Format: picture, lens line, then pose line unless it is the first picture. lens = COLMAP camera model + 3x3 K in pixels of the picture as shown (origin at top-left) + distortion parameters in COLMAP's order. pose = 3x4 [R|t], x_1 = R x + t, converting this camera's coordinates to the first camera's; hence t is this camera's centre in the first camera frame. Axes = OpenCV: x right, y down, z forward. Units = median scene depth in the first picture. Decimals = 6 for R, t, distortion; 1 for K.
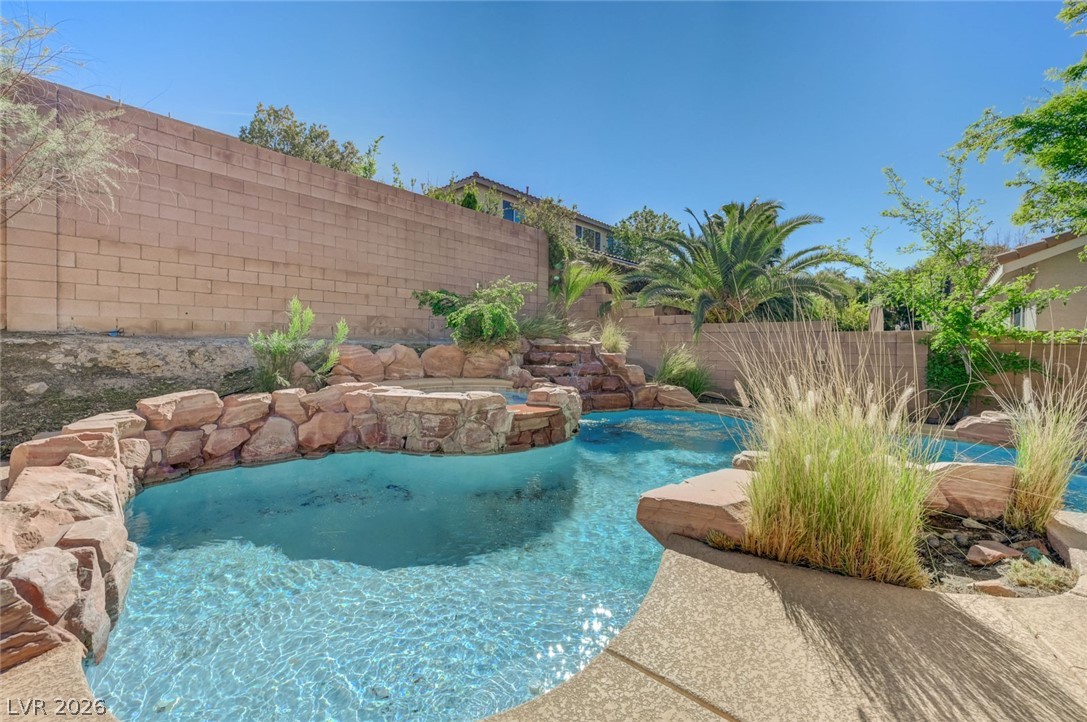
lens RADIAL K [[435.9, 0, 537.9], [0, 435.9, 351.8], [0, 0, 1]] dist [0.000938, 0.000447]
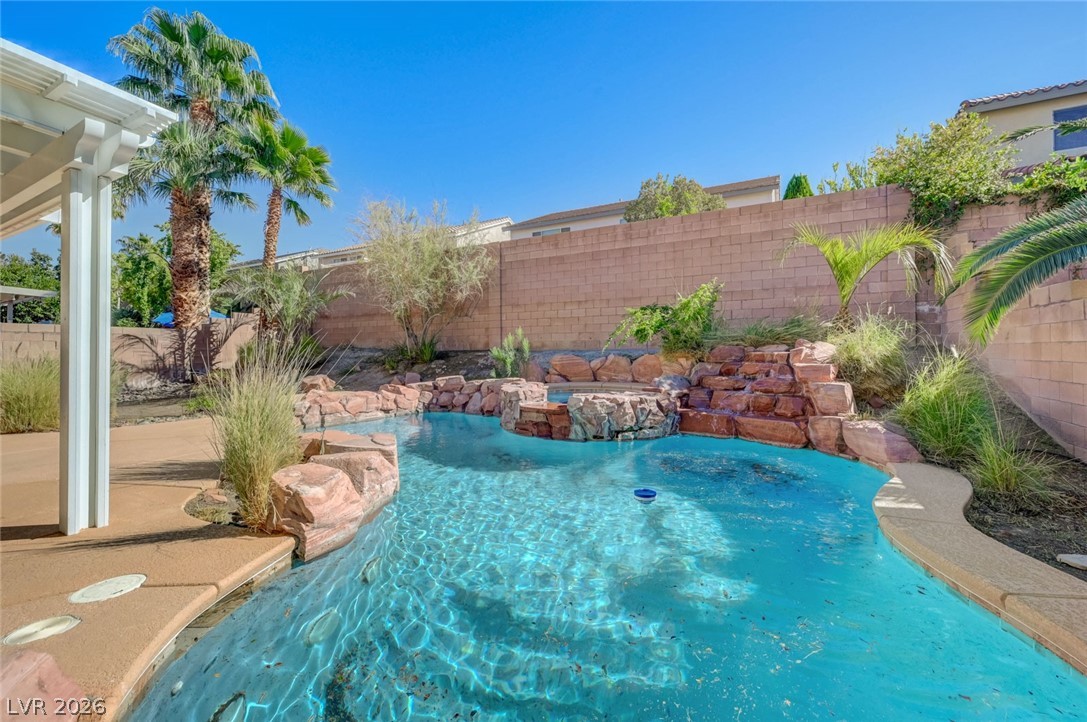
lens RADIAL K [[435.9, 0, 549.7], [0, 435.9, 348.8], [0, 0, 1]] dist [0.000938, 0.000447]
pose [[0.257722, -0.018864, -0.966035, 0.912798], [-0.010912, 0.999689, -0.022432, -0.002176], [0.966158, 0.016323, 0.257436, 0.541127]]
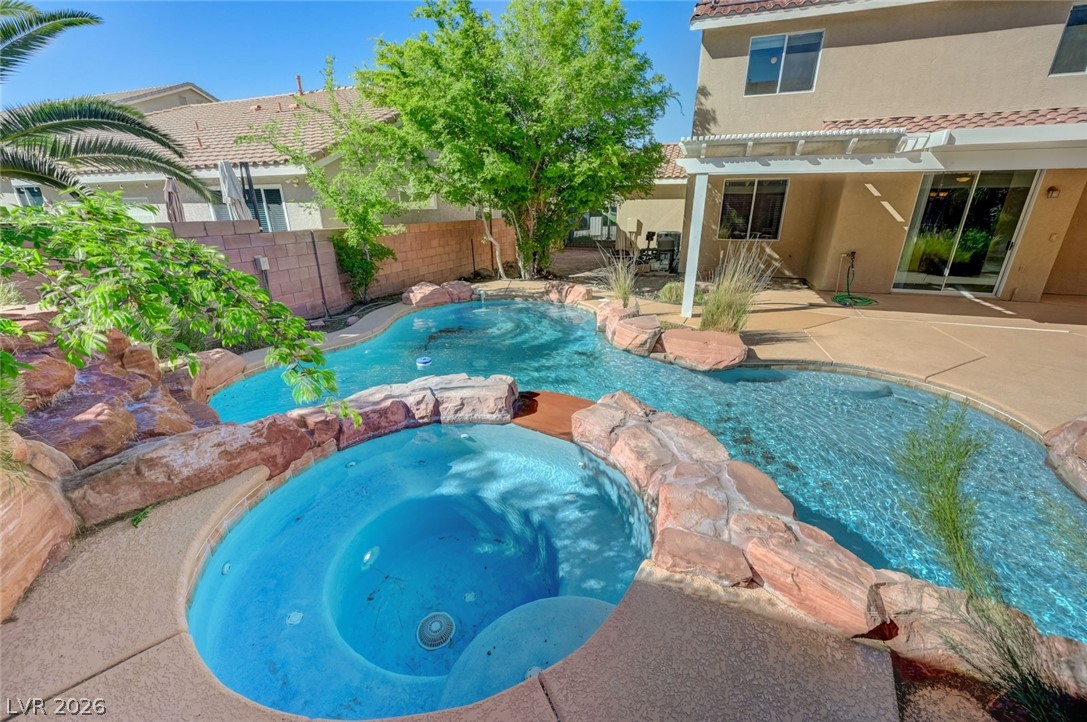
lens RADIAL K [[435.9, 0, 544.3], [0, 435.9, 364.6], [0, 0, 1]] dist [0.000938, 0.000447]
pose [[-0.398297, -0.323281, 0.858399, -0.414463], [0.012834, 0.933778, 0.357624, -0.120127], [-0.917167, 0.153457, -0.367772, 0.981407]]
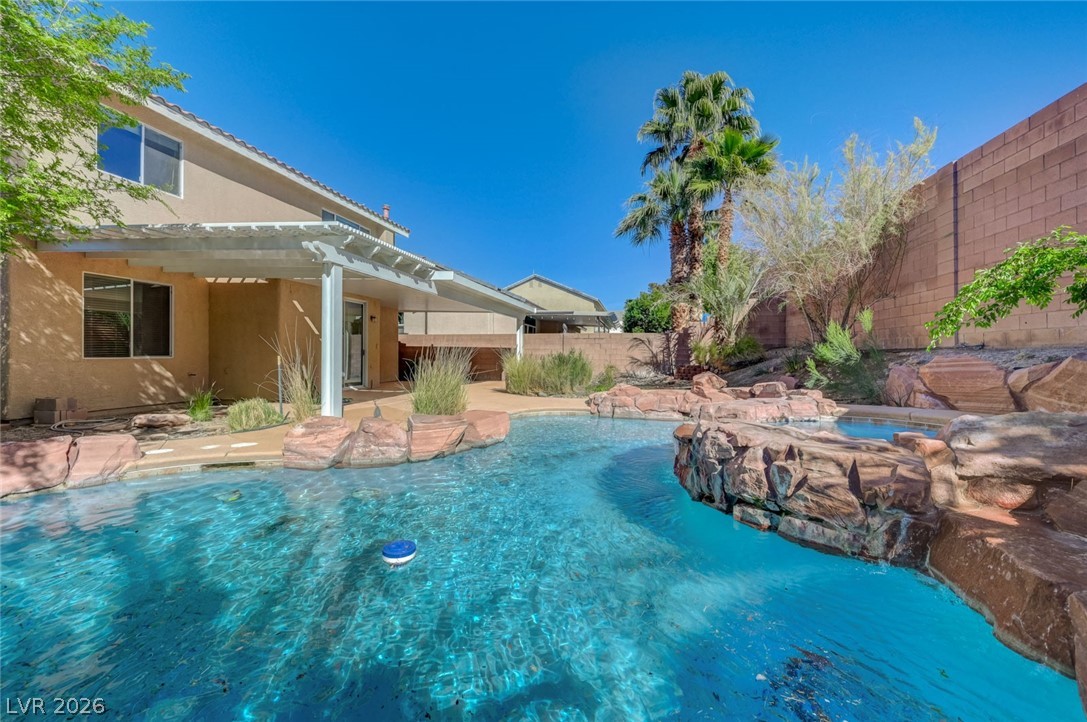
lens RADIAL K [[435.9, 0, 549.8], [0, 435.9, 352.9], [0, 0, 1]] dist [0.000938, 0.000447]
pose [[-0.852120, -0.013541, -0.523172, 0.496941], [-0.022277, 0.999698, 0.010408, -0.011128], [0.522873, 0.020523, -0.852164, 1.198465]]
